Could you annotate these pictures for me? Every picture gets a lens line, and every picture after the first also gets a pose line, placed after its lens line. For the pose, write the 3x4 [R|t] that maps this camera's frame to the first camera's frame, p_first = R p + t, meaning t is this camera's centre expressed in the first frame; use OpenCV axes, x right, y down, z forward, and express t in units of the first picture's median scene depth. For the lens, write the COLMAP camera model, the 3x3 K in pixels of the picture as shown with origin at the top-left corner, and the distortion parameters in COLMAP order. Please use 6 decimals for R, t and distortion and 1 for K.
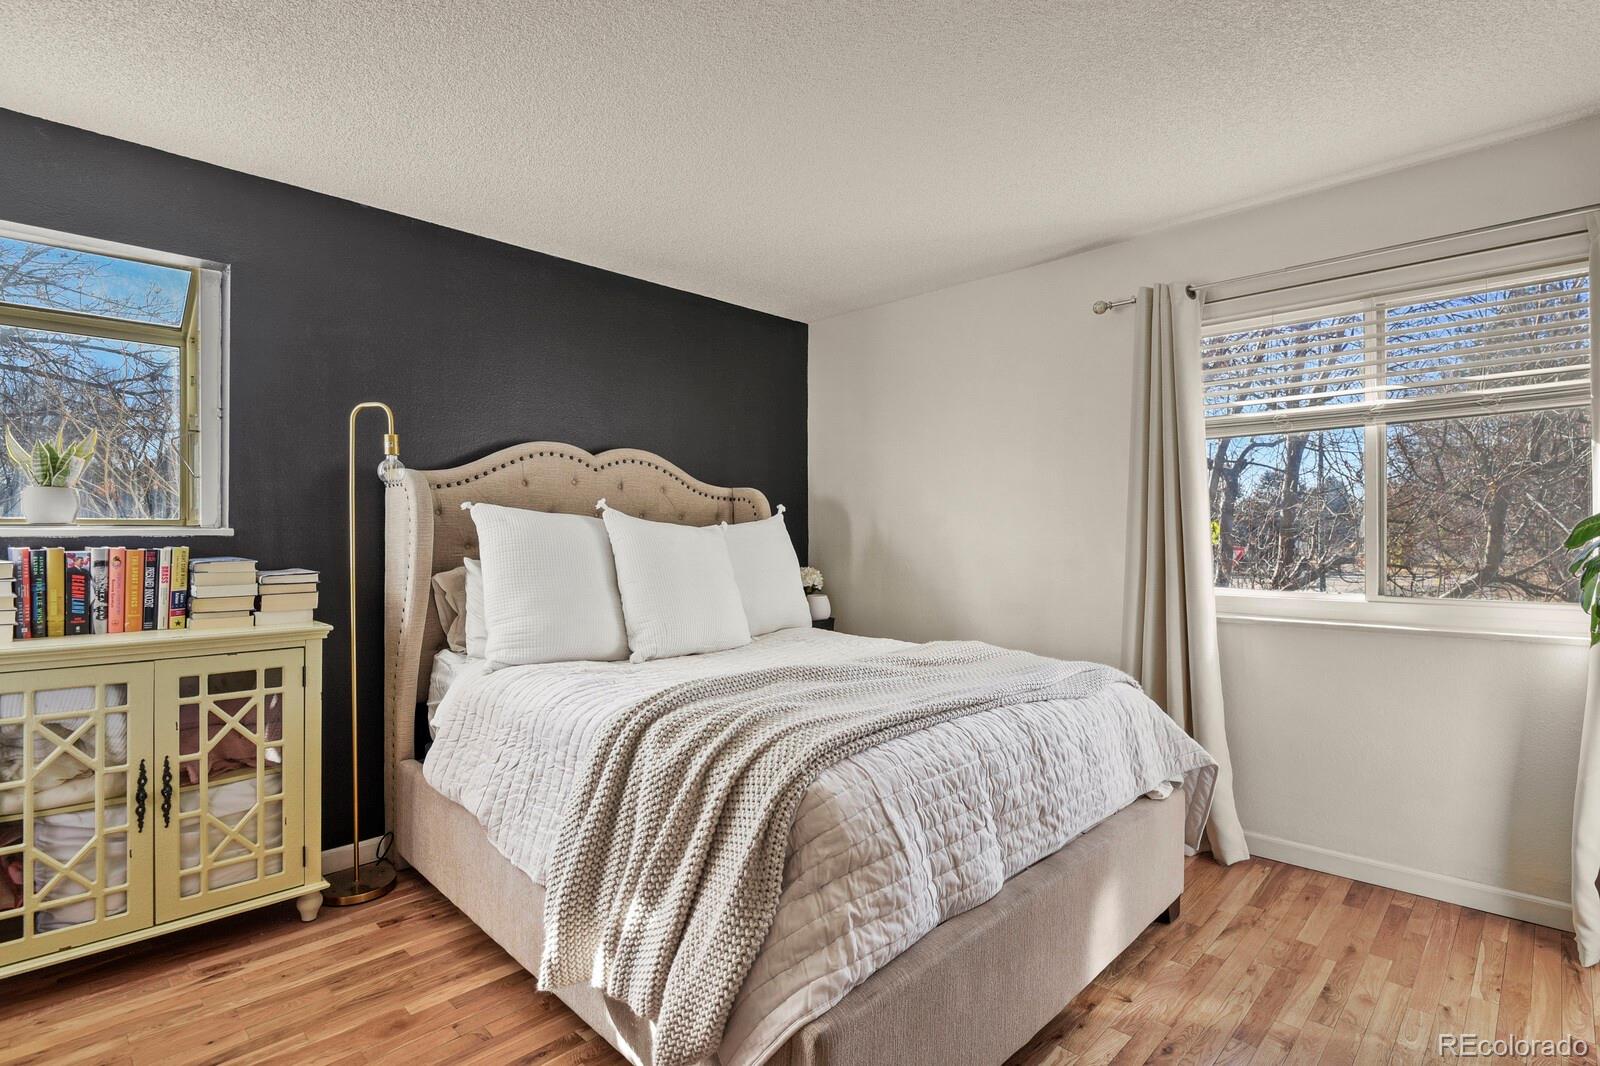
lens RADIAL K [[808.8, 0, 809.5], [0, 808.8, 547.9], [0, 0, 1]] dist [-0.009346, -0.001166]
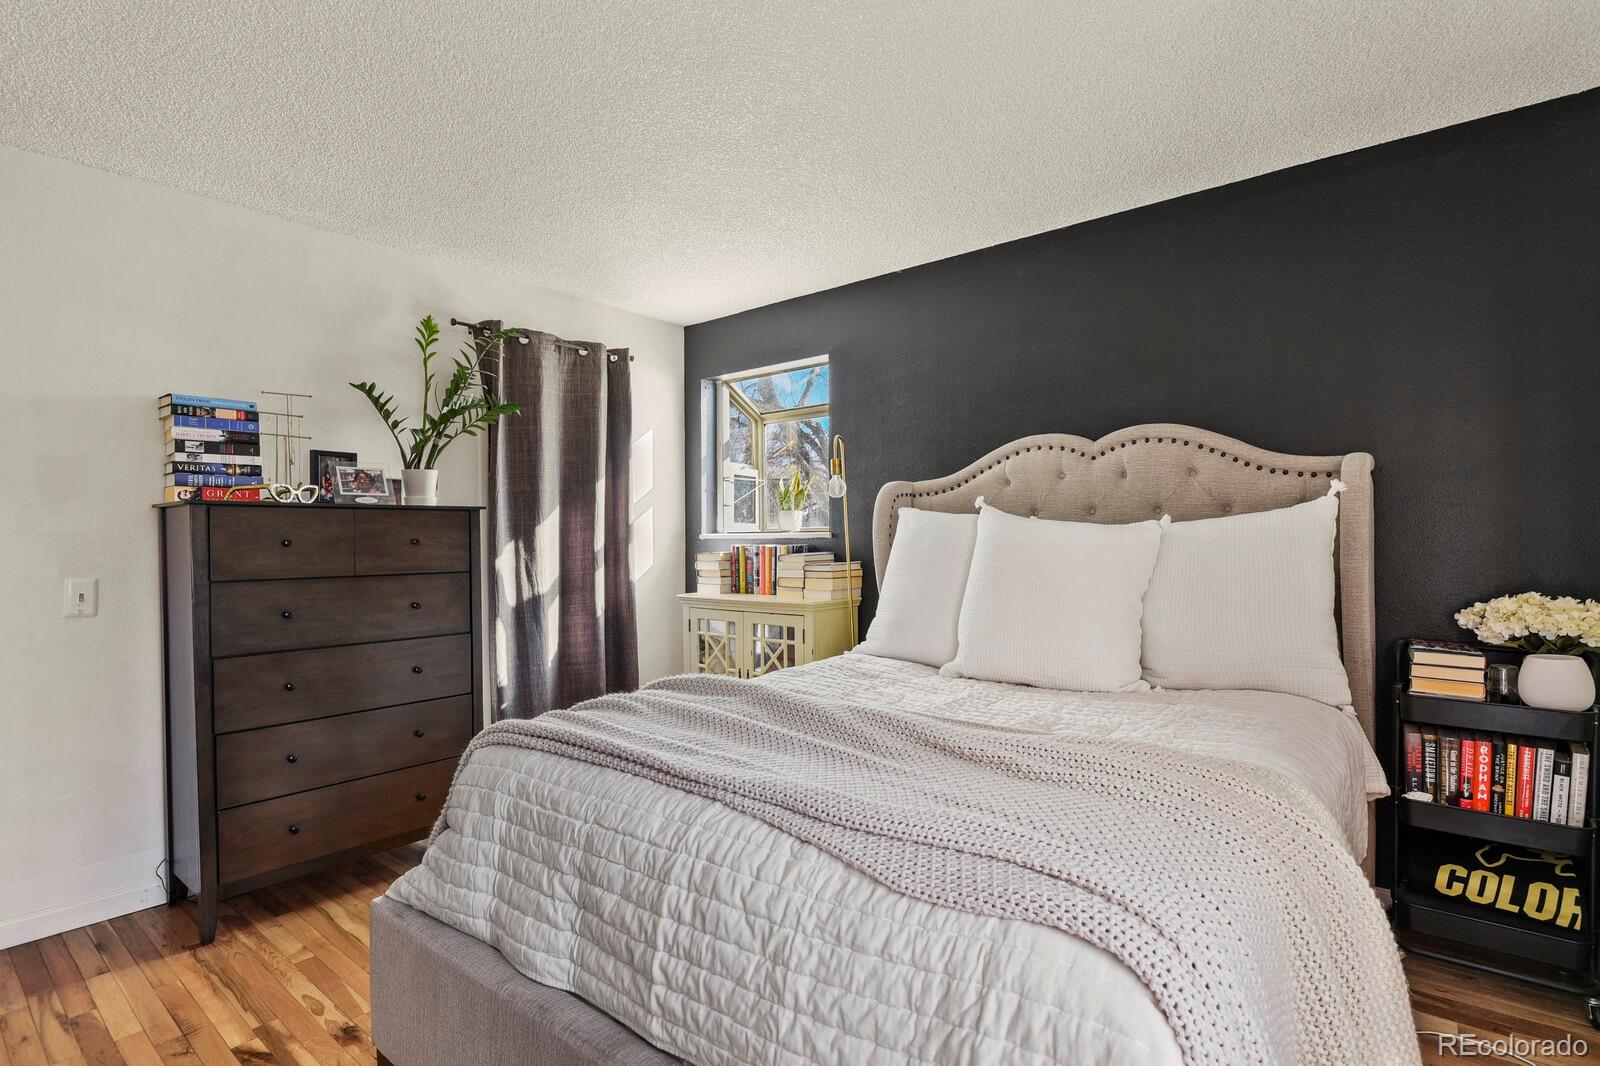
lens RADIAL K [[808.8, 0, 809.5], [0, 808.8, 547.9], [0, 0, 1]] dist [-0.009346, -0.001166]
pose [[0.055272, 0.013269, -0.998383, 0.818921], [-0.003542, 0.999908, 0.013093, -0.016690], [0.998465, 0.002813, 0.055314, 0.944189]]
